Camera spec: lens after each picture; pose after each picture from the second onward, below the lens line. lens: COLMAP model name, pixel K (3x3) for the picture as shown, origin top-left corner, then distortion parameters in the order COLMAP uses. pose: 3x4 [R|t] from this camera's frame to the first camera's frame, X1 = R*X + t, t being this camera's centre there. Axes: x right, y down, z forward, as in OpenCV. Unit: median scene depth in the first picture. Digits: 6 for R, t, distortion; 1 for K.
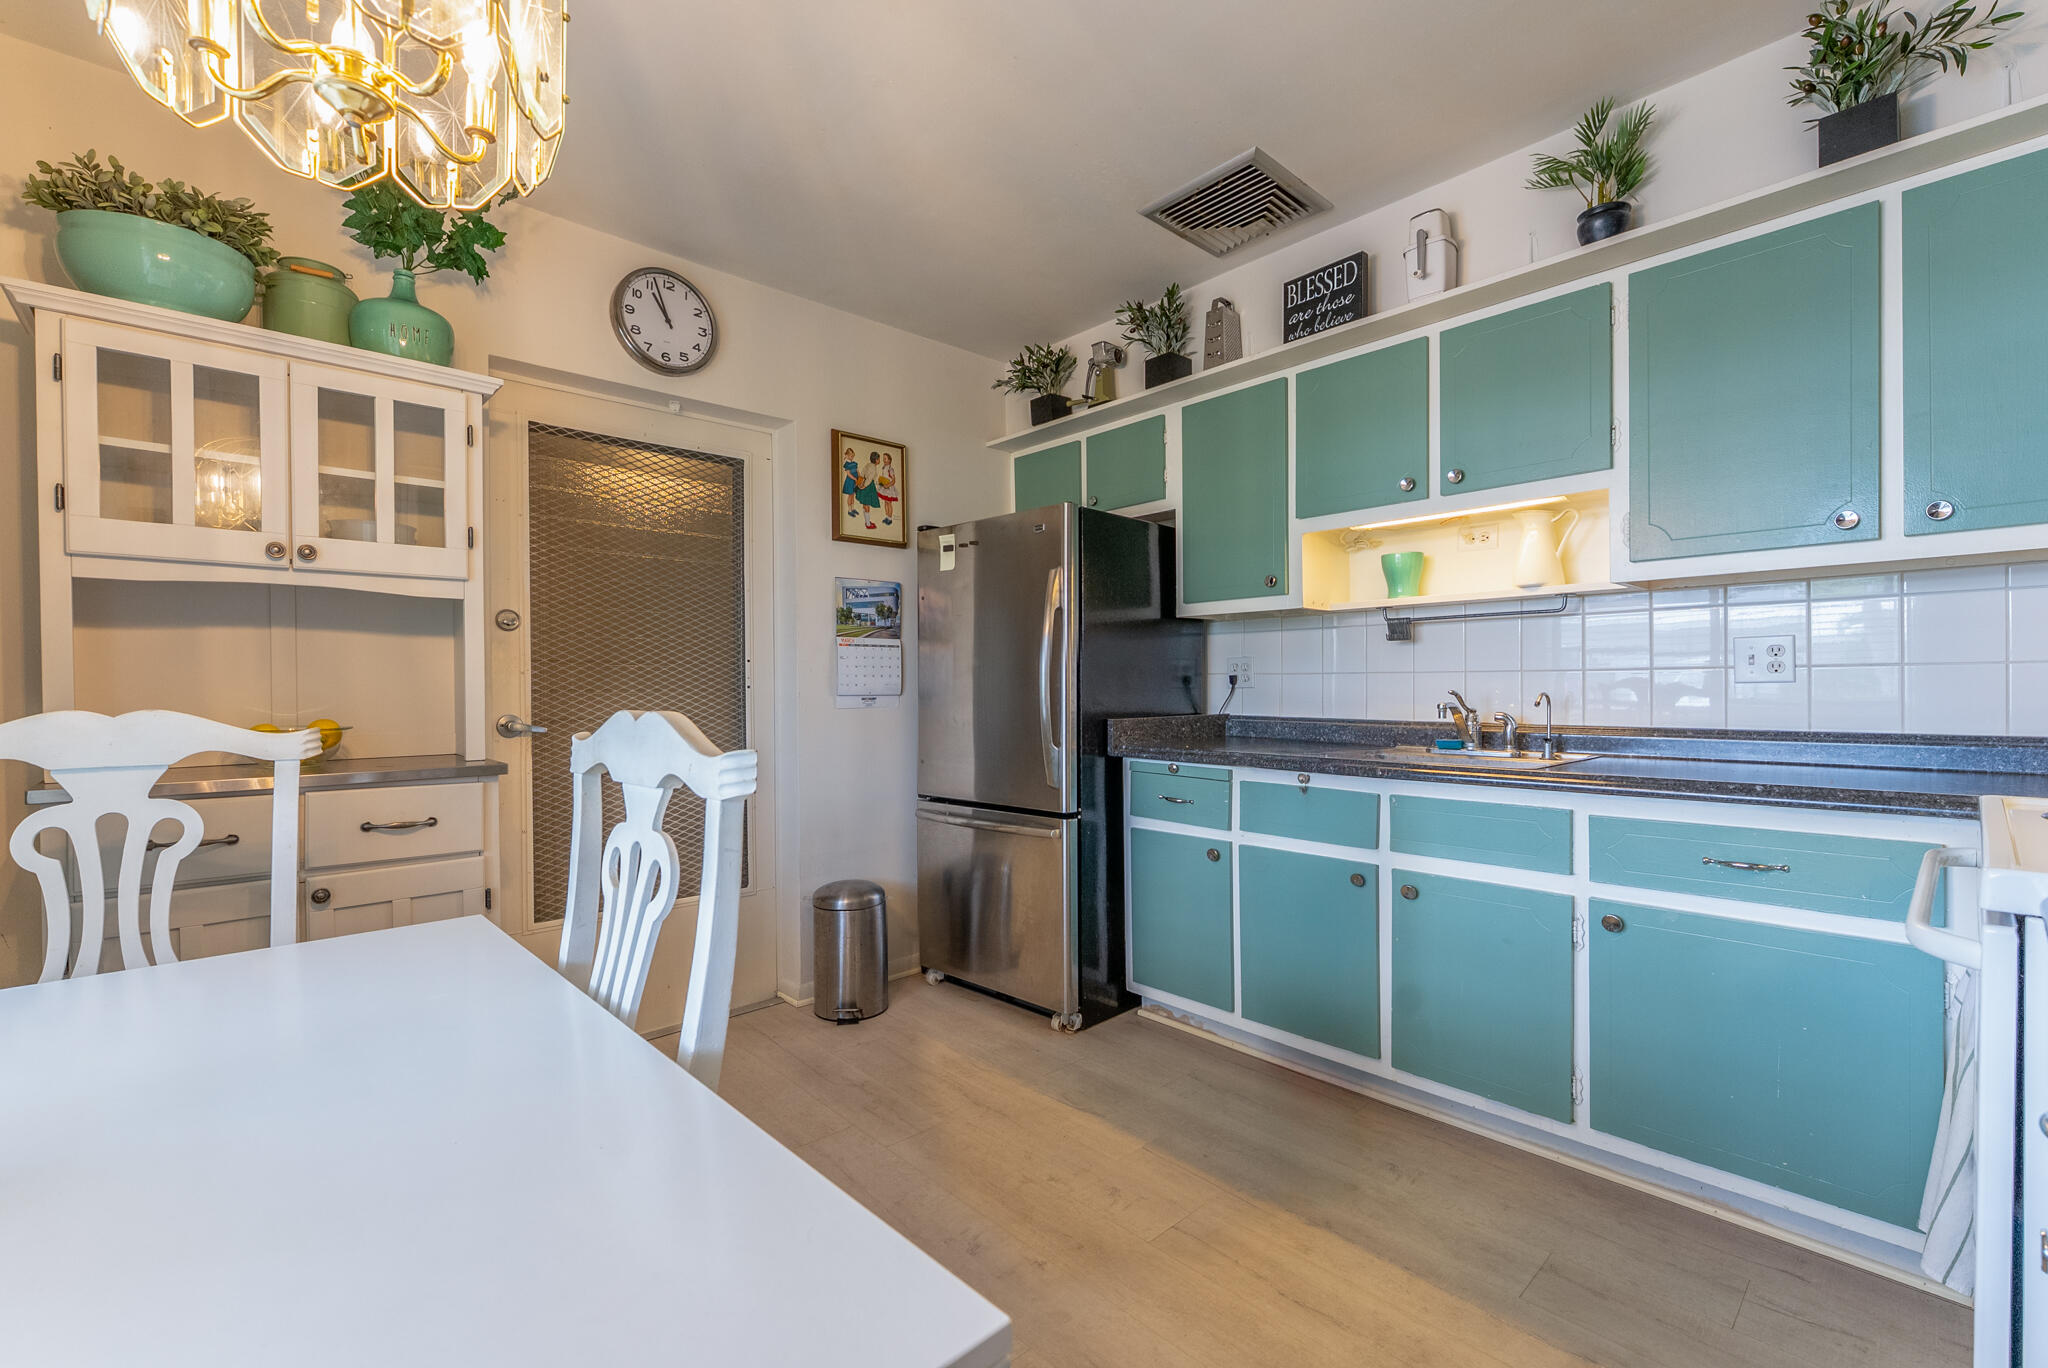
lens RADIAL K [[880.9, 0, 1021.6], [0, 880.9, 677.4], [0, 0, 1]] dist [-0.001708, -0.000788]
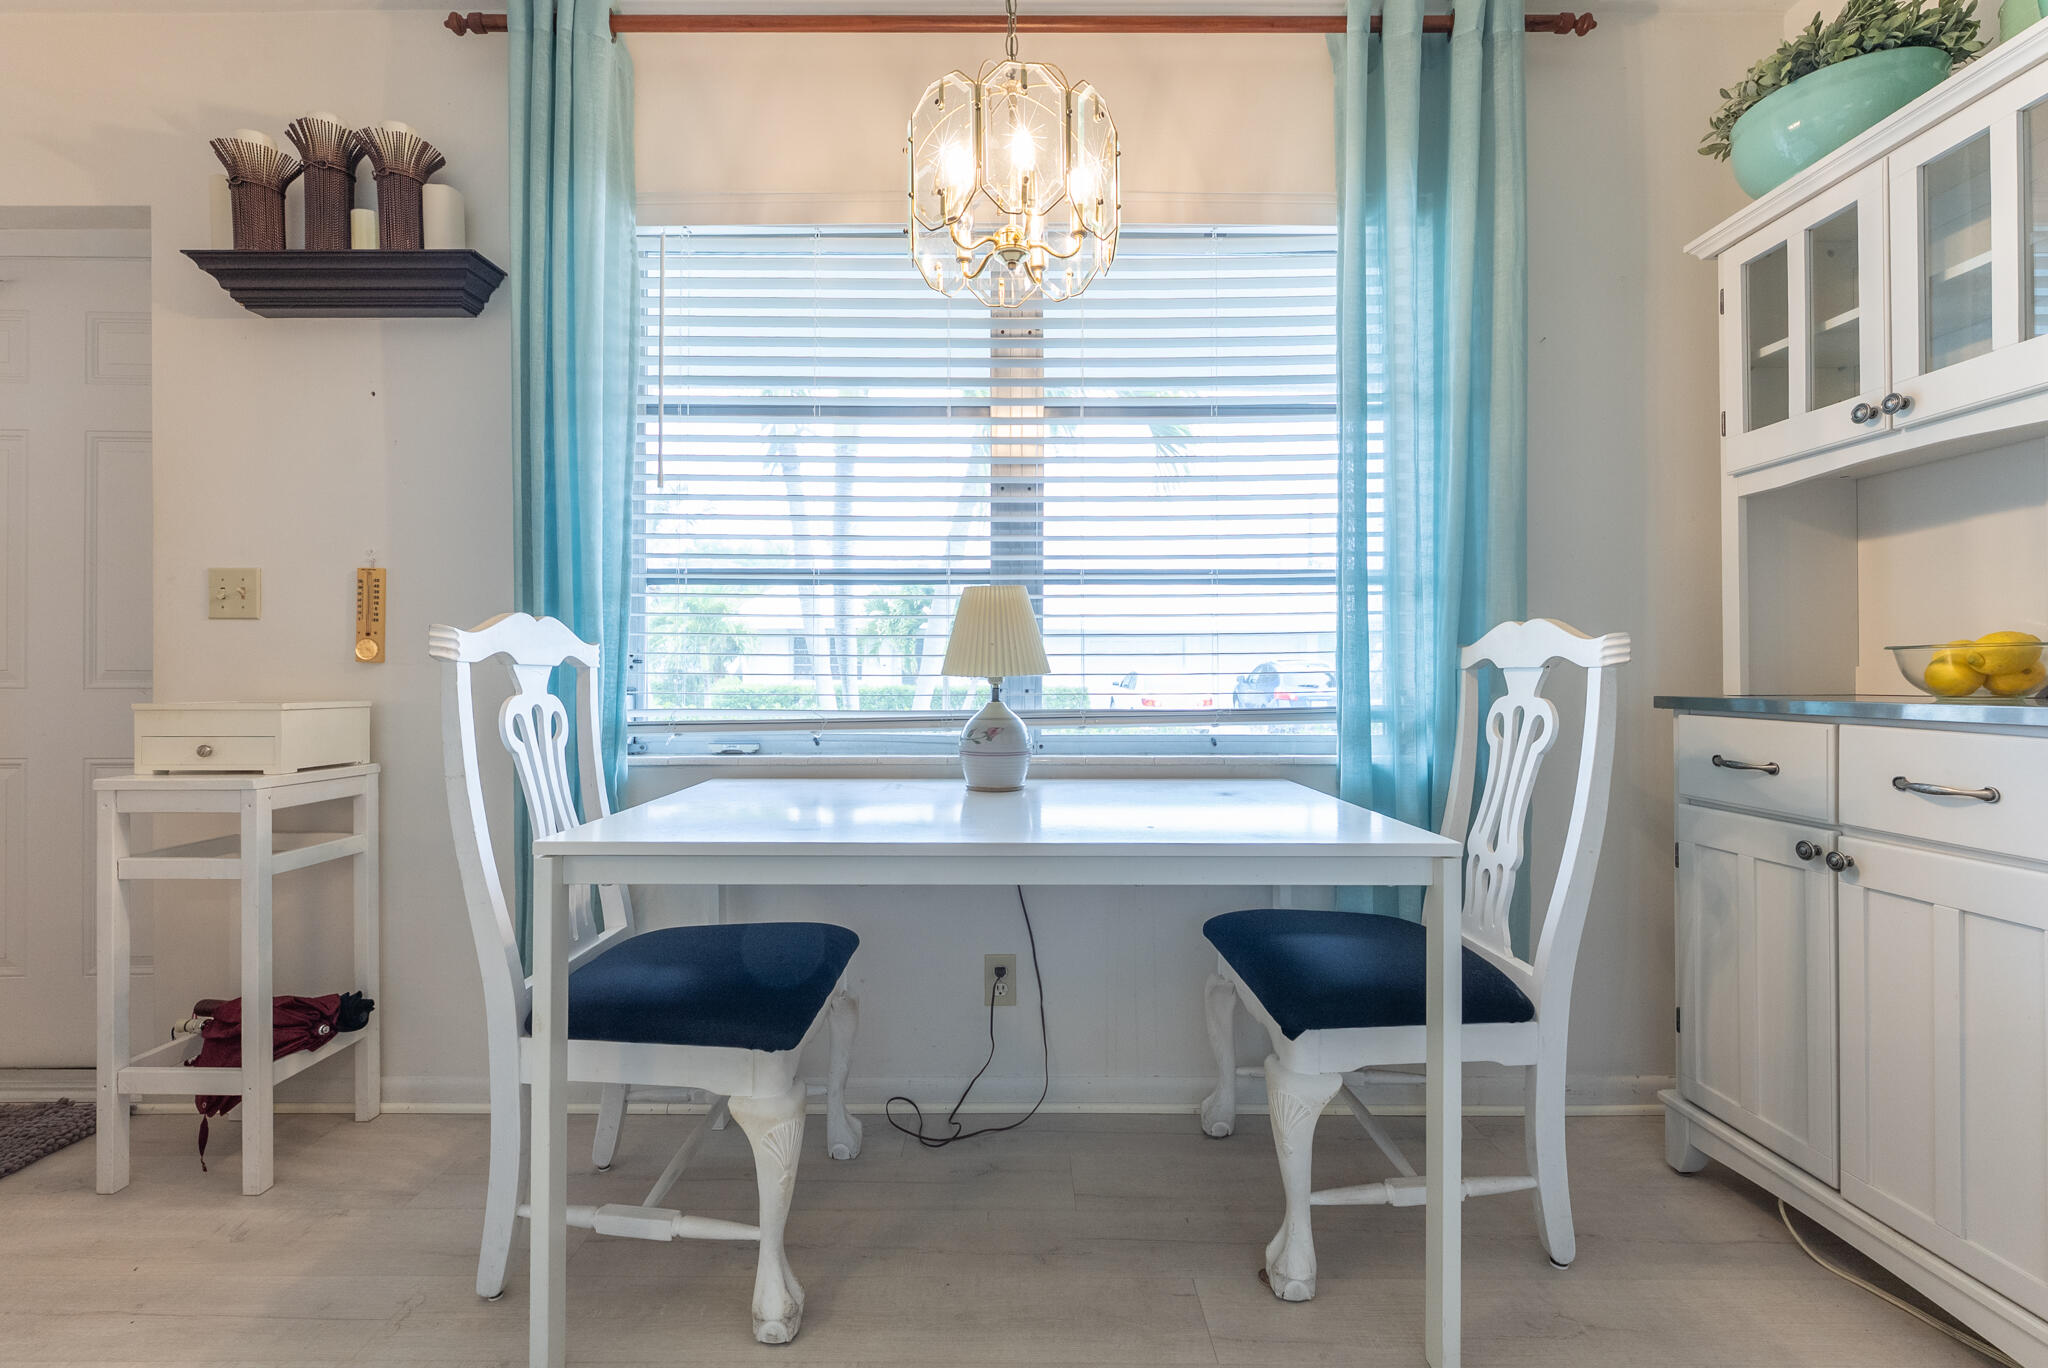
lens RADIAL K [[880.9, 0, 1021.6], [0, 880.9, 677.4], [0, 0, 1]] dist [-0.001708, -0.000788]
pose [[-0.663426, 0.010491, -0.748168, 0.244118], [0.012270, 0.999920, 0.003141, 0.080207], [0.748141, -0.007096, -0.663502, 0.993484]]
